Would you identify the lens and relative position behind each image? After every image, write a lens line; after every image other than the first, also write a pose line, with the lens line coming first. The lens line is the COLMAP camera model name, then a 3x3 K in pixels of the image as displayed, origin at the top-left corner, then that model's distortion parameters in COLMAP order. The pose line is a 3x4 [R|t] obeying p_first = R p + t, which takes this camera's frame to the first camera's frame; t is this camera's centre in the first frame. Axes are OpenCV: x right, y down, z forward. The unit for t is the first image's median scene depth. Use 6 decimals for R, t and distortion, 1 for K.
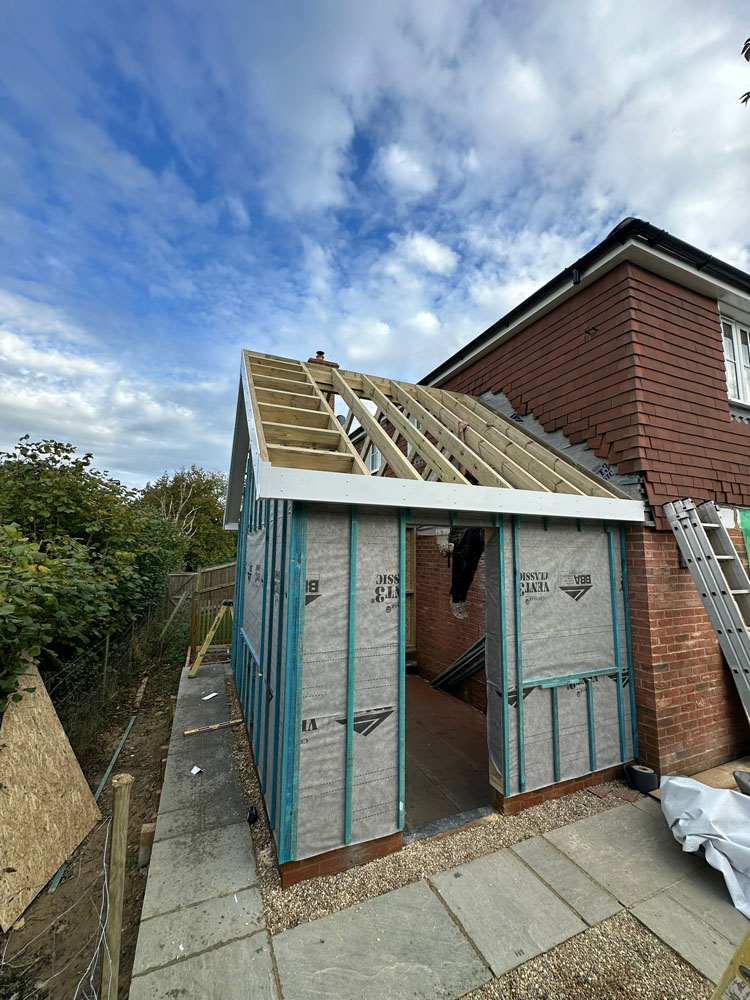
lens RADIAL K [[399.2, 0, 377.6], [0, 399.2, 498.0], [0, 0, 1]] dist [-0.004096, 0.000158]
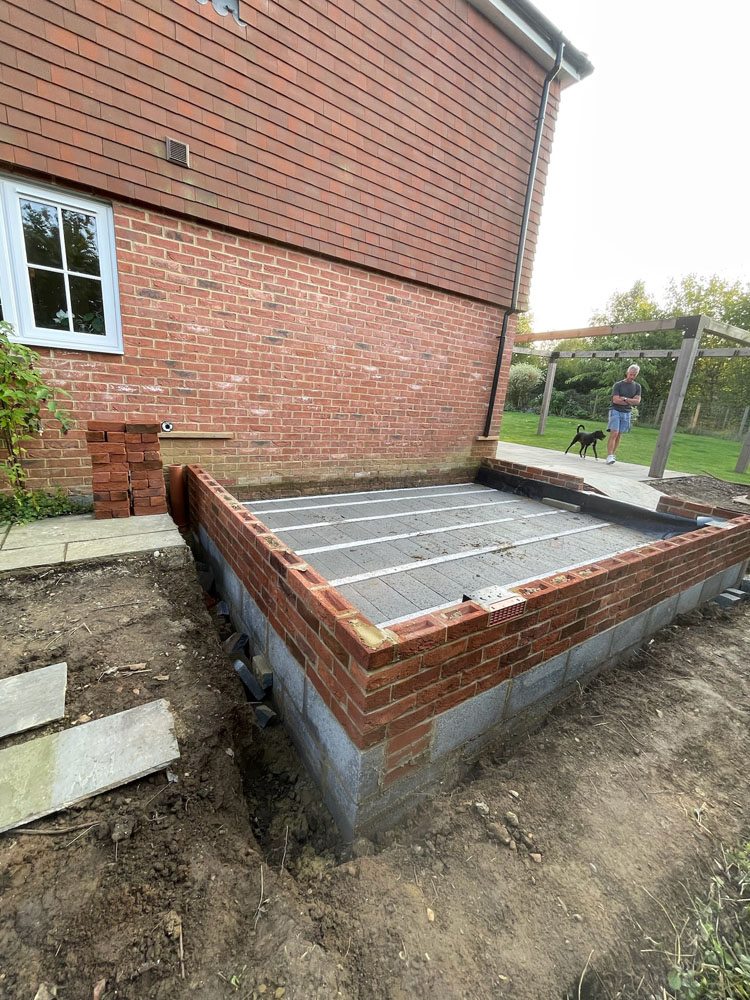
lens RADIAL K [[403.3, 0, 375.4], [0, 403.3, 498.3], [0, 0, 1]] dist [-0.007998, 0.003044]
pose [[-0.185238, -0.272410, 0.944182, -0.959913], [-0.205760, 0.950264, 0.233797, 0.550258], [-0.960911, -0.150967, -0.232076, 1.926608]]
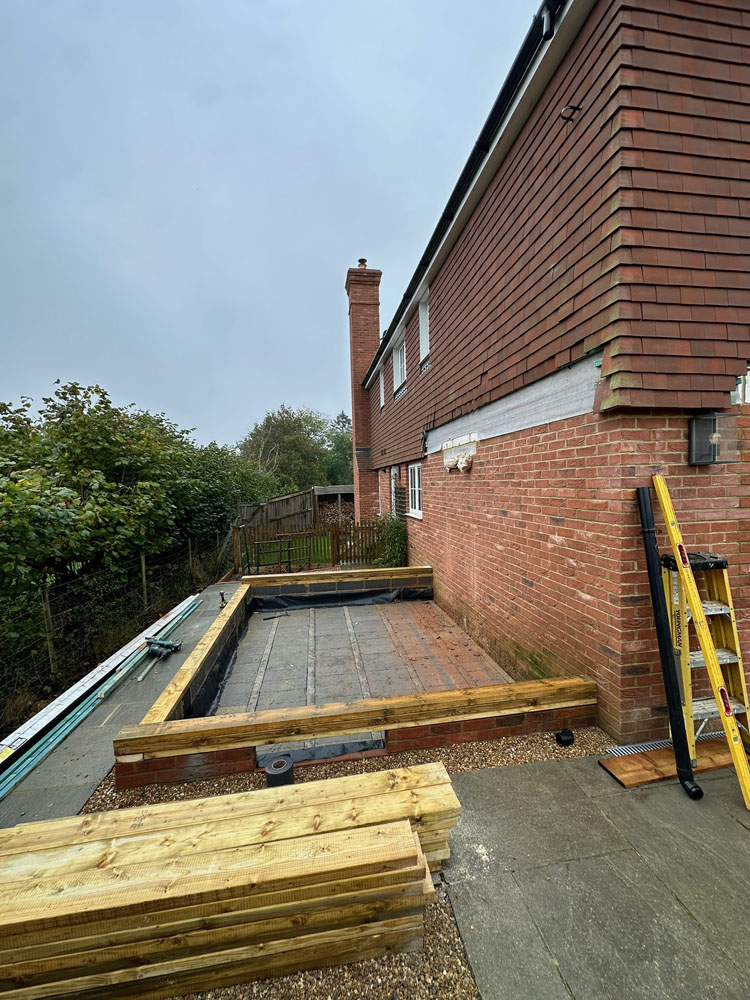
lens RADIAL K [[399.2, 0, 377.5], [0, 399.2, 500.7], [0, 0, 1]] dist [-0.004096, 0.000158]
pose [[0.965827, -0.025601, -0.257918, 0.469691], [0.070707, 0.983391, 0.167163, 0.093142], [0.249355, -0.179688, 0.951596, 0.226935]]
